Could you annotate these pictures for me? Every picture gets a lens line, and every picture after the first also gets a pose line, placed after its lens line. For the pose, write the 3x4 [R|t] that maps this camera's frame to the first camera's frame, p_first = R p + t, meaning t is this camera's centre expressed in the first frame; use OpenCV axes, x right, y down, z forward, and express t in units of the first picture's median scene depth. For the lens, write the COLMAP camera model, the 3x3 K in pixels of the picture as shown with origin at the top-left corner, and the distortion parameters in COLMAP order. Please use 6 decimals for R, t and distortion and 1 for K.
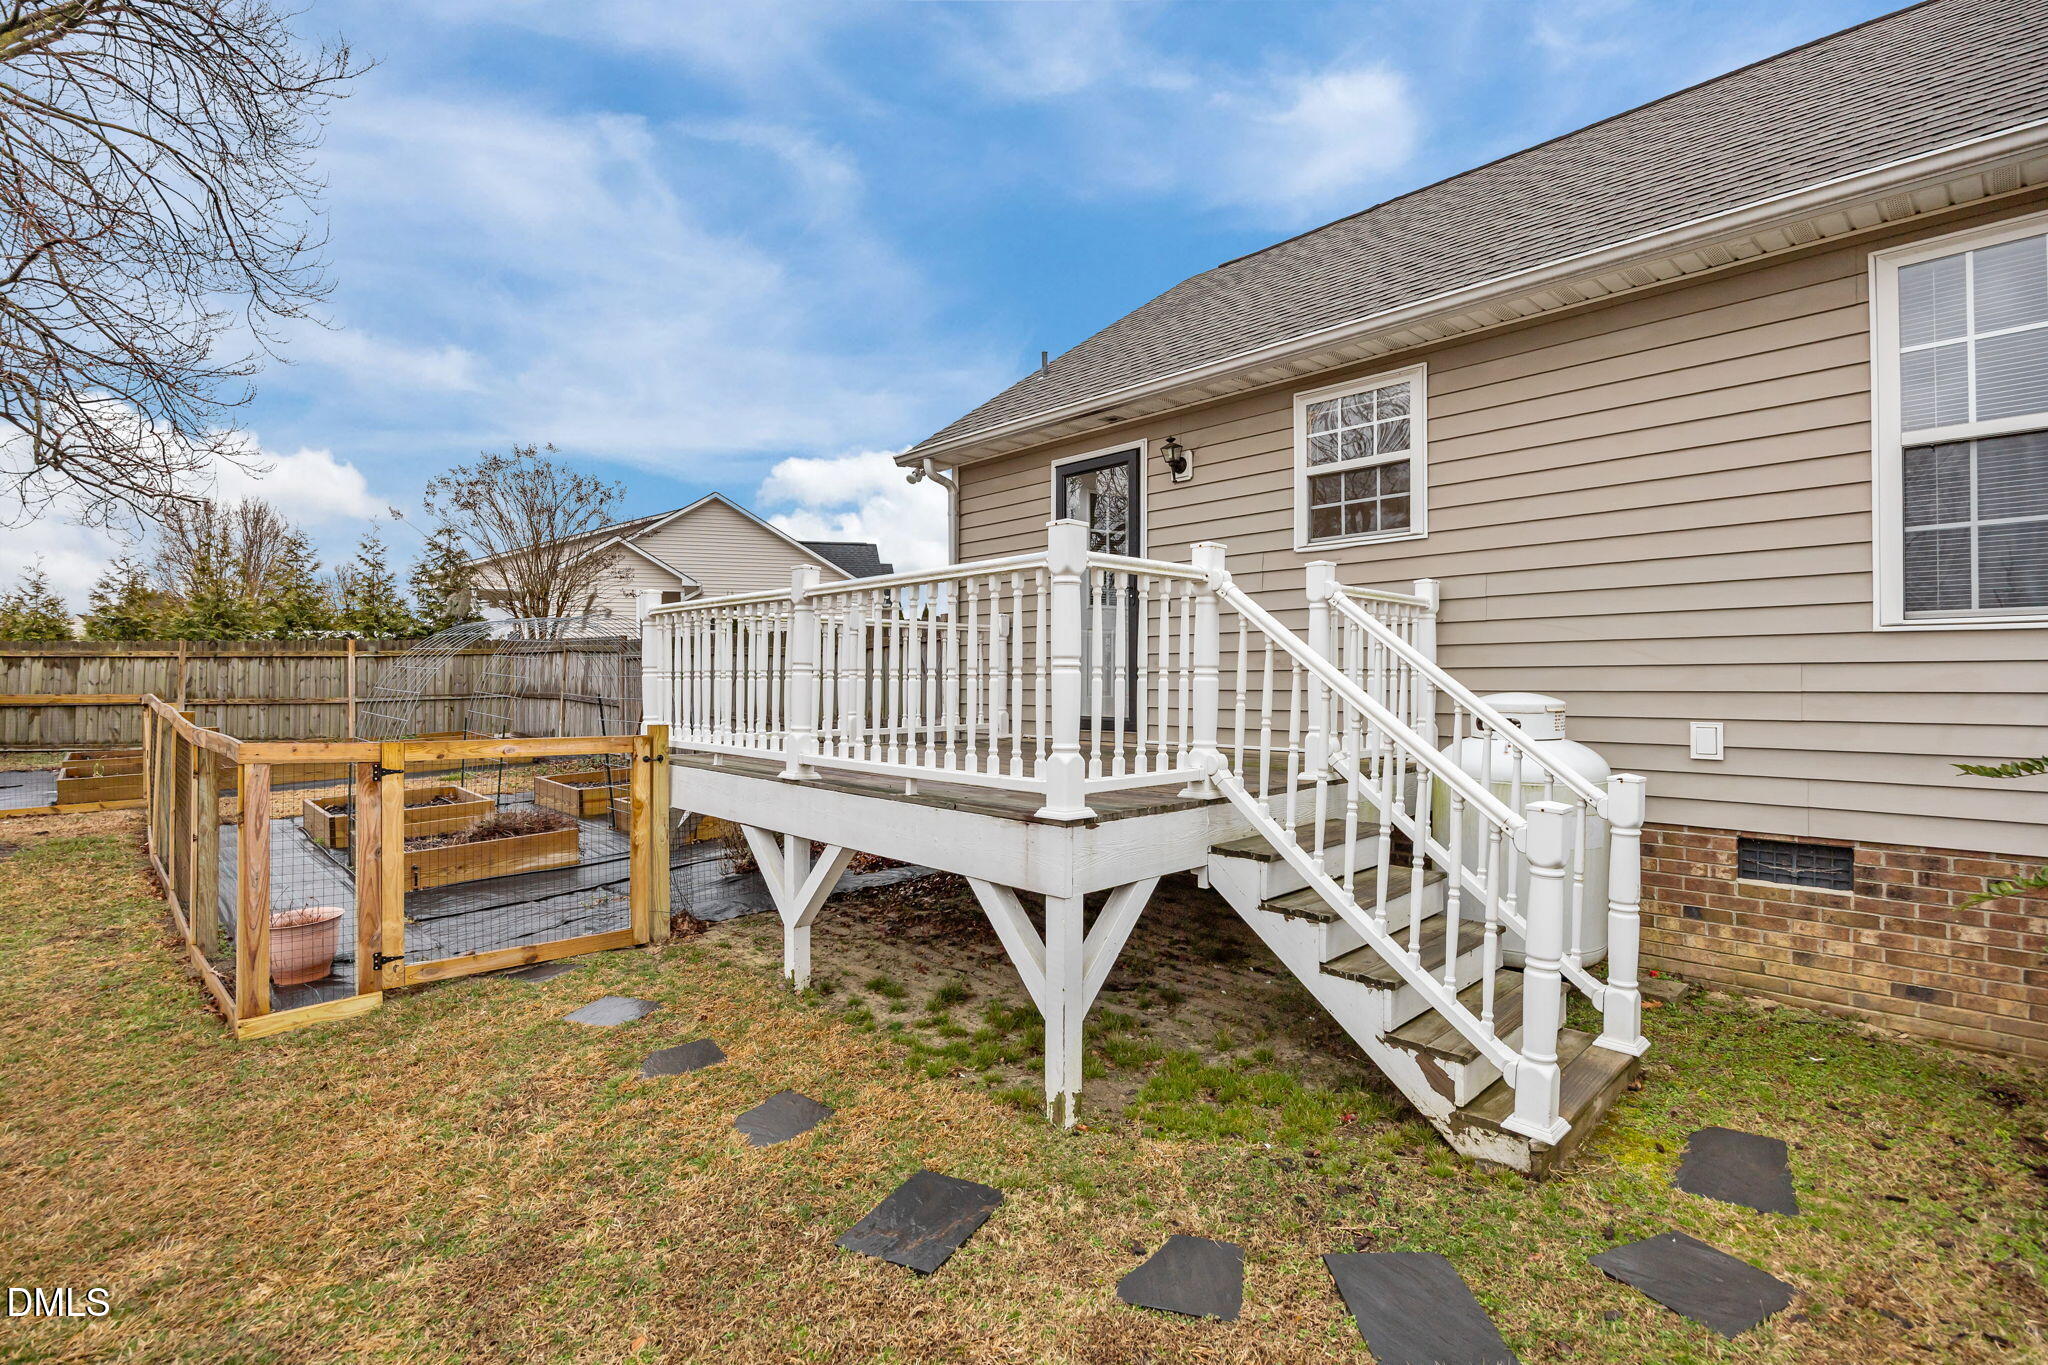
lens RADIAL K [[938.8, 0, 1024.0], [0, 938.8, 682.5], [0, 0, 1]] dist [-0.010647, -0.000313]
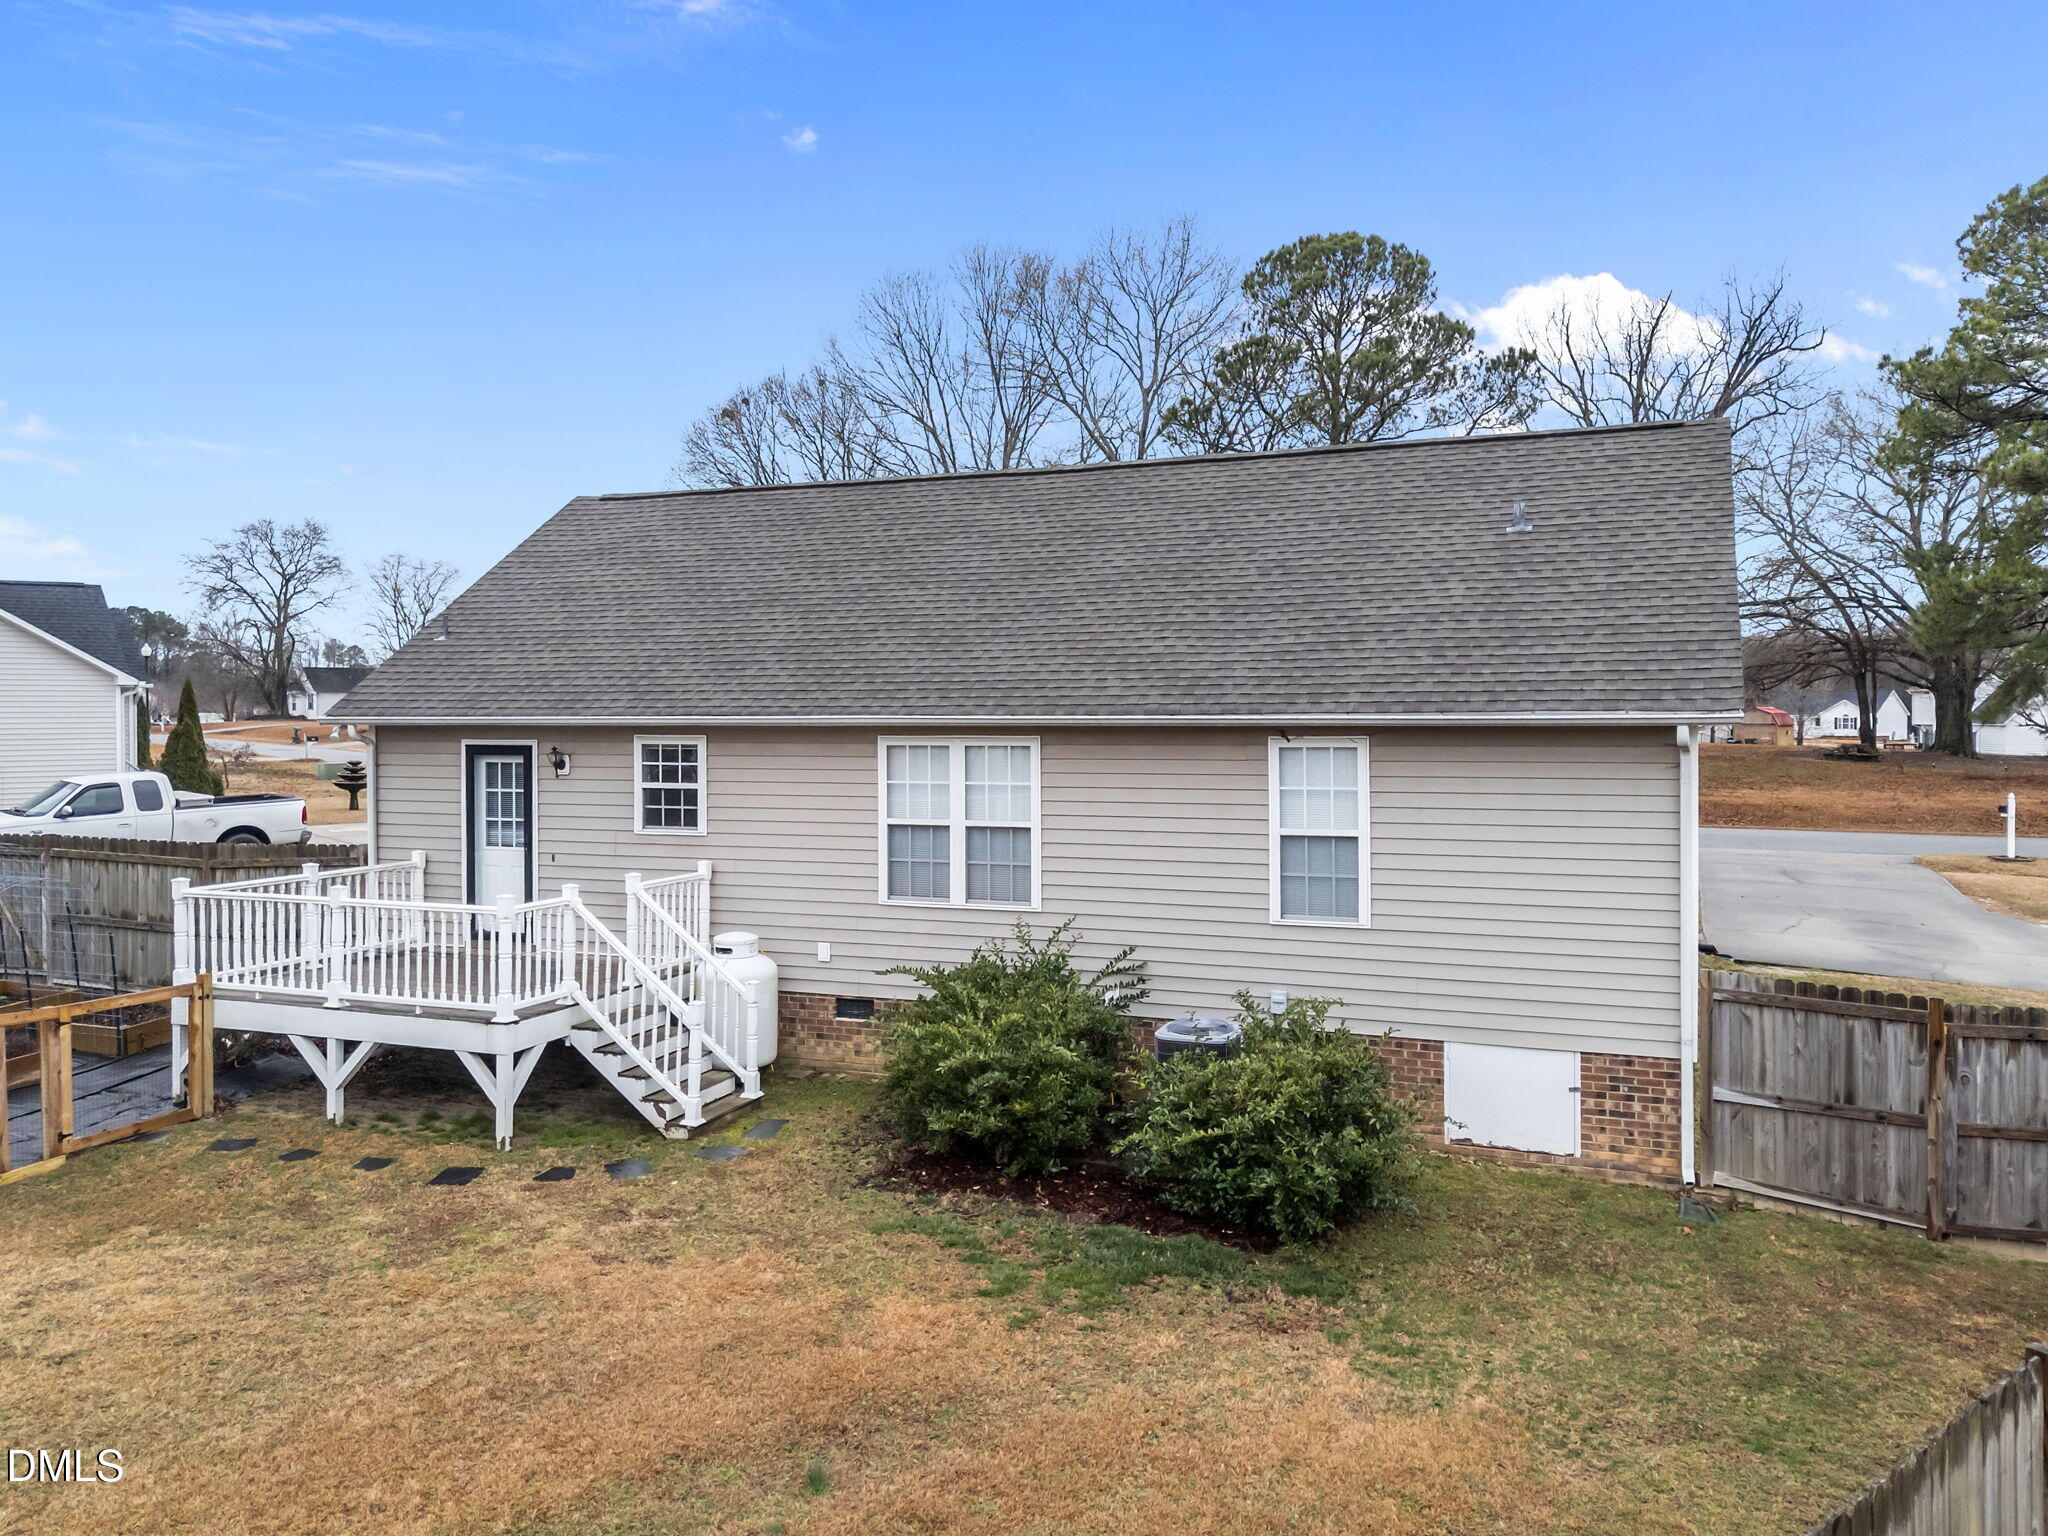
lens RADIAL K [[1552.5, 0, 1019.6], [0, 1552.5, 745.0], [0, 0, 1]] dist [0.095975, -0.117456]
pose [[0.905624, -0.007614, 0.424012, -0.390412], [-0.001678, 0.999767, 0.021537, -0.550069], [-0.424077, -0.020216, 0.905400, -2.681989]]
